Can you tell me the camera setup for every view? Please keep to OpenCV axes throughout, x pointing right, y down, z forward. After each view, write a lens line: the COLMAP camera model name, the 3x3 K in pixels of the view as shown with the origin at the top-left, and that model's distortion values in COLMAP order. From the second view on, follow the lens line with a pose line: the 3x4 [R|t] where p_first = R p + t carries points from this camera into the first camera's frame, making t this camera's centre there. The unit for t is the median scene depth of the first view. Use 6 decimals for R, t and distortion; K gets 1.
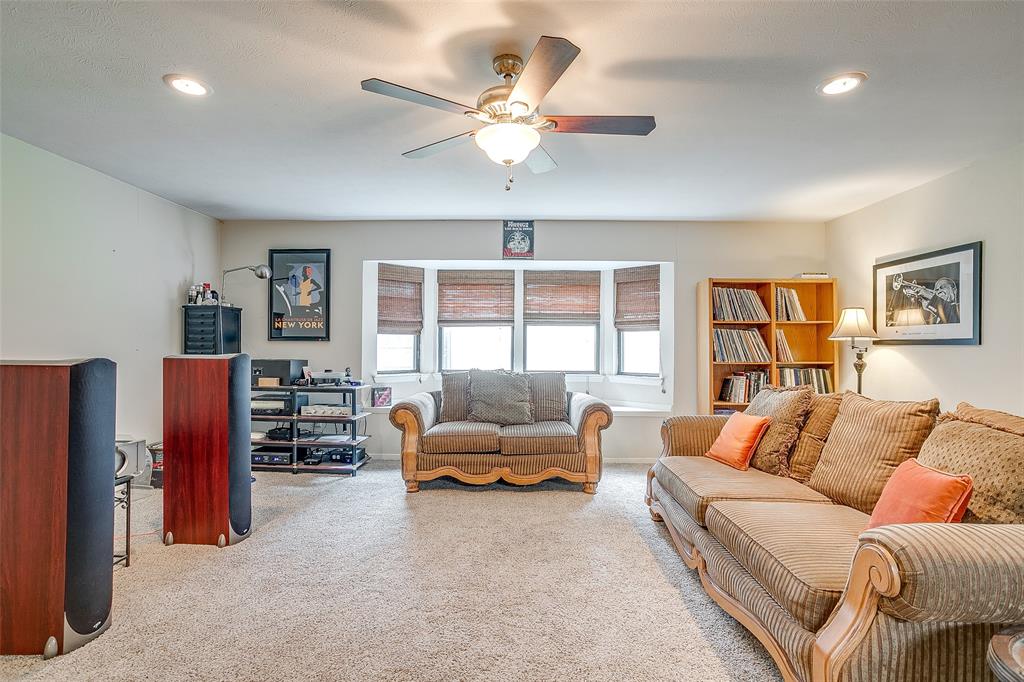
lens RADIAL K [[501.7, 0, 520.9], [0, 501.7, 344.3], [0, 0, 1]] dist [-0.049154, 0.029228]
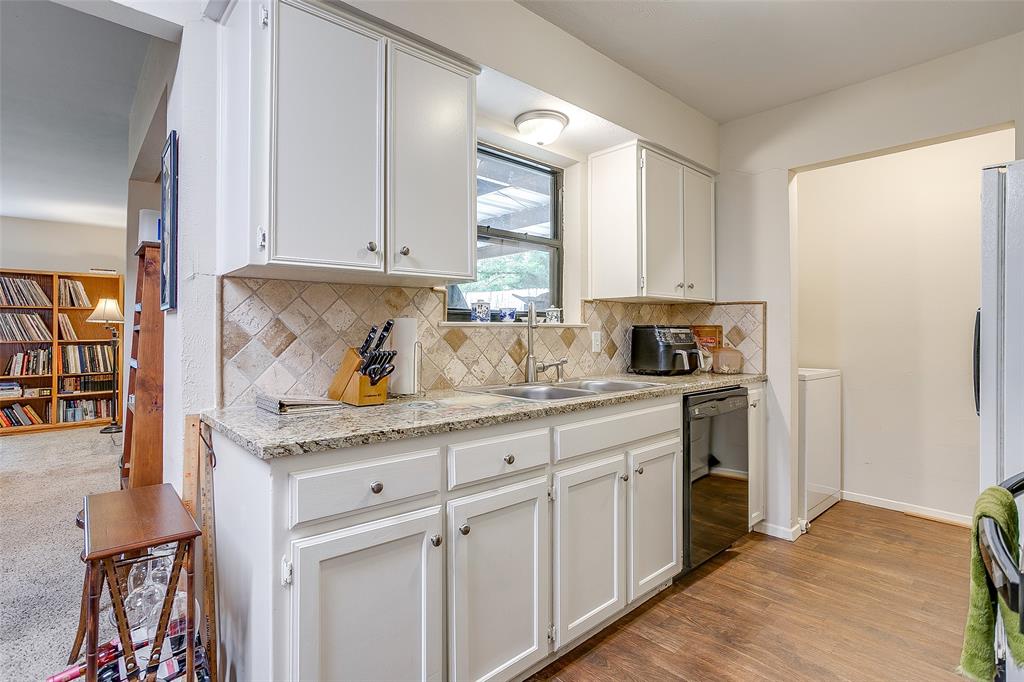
lens RADIAL K [[501.7, 0, 501.6], [0, 501.7, 323.8], [0, 0, 1]] dist [-0.049154, 0.029228]
pose [[0.735710, 0.004322, 0.677283, 0.497103], [0.000358, 0.999977, -0.006771, 0.003611], [-0.677296, 0.005224, 0.735692, -0.626652]]
